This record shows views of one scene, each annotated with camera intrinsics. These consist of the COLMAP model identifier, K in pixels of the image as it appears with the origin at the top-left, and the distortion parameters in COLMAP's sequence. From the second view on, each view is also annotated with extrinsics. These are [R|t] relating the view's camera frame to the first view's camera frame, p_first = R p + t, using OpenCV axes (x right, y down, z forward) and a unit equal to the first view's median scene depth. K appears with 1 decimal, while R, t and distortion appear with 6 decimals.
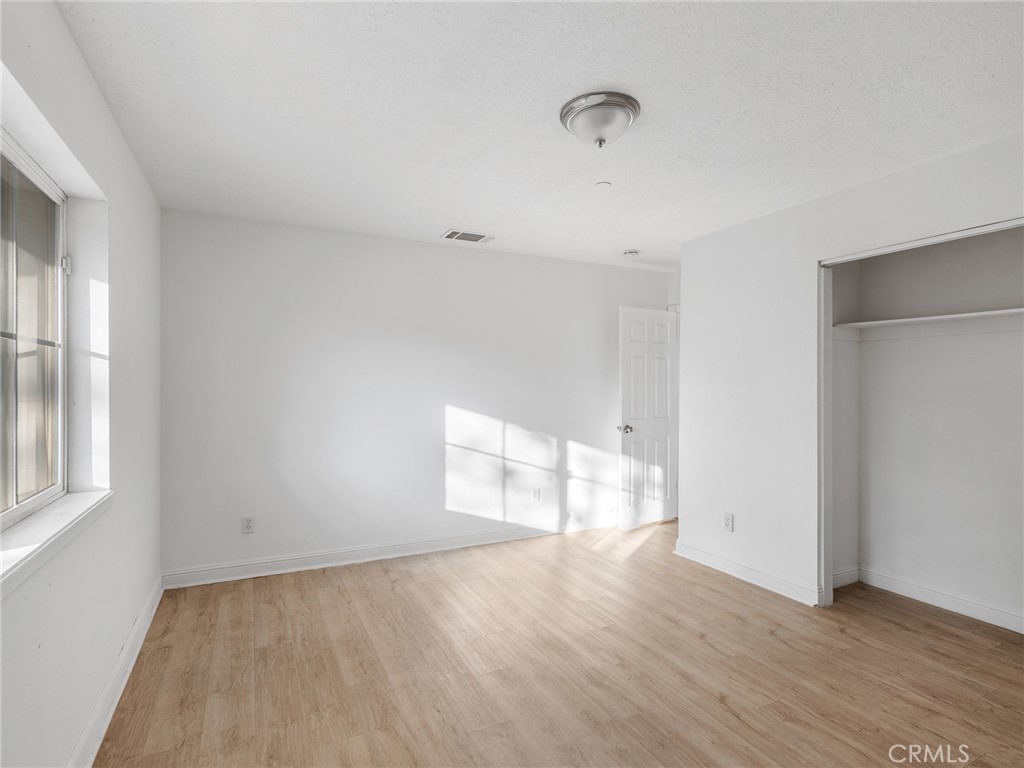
lens RADIAL K [[529.1, 0, 514.5], [0, 529.1, 385.7], [0, 0, 1]] dist [-0.008257, -0.001433]
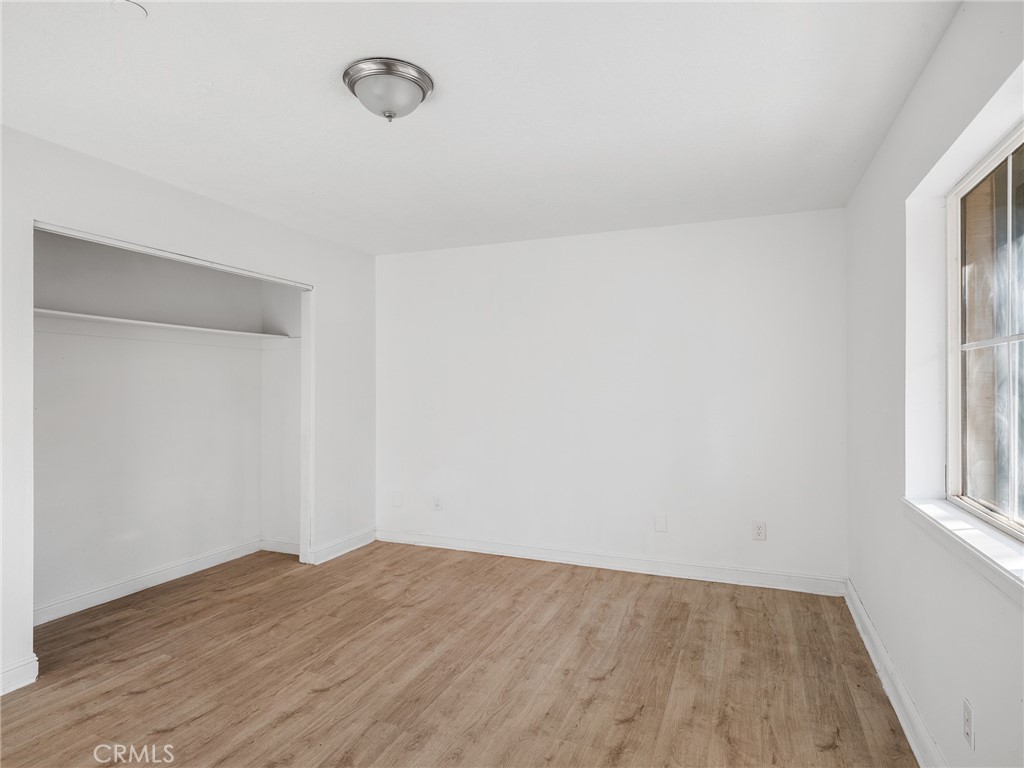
lens RADIAL K [[557.8, 0, 514.3], [0, 557.8, 383.3], [0, 0, 1]] dist [0.002146, 0.000271]
pose [[-0.652036, 0.000731, 0.758188, -0.567934], [-0.000860, 0.999998, -0.001704, -0.001695], [-0.758188, -0.001763, -0.652034, 1.197590]]
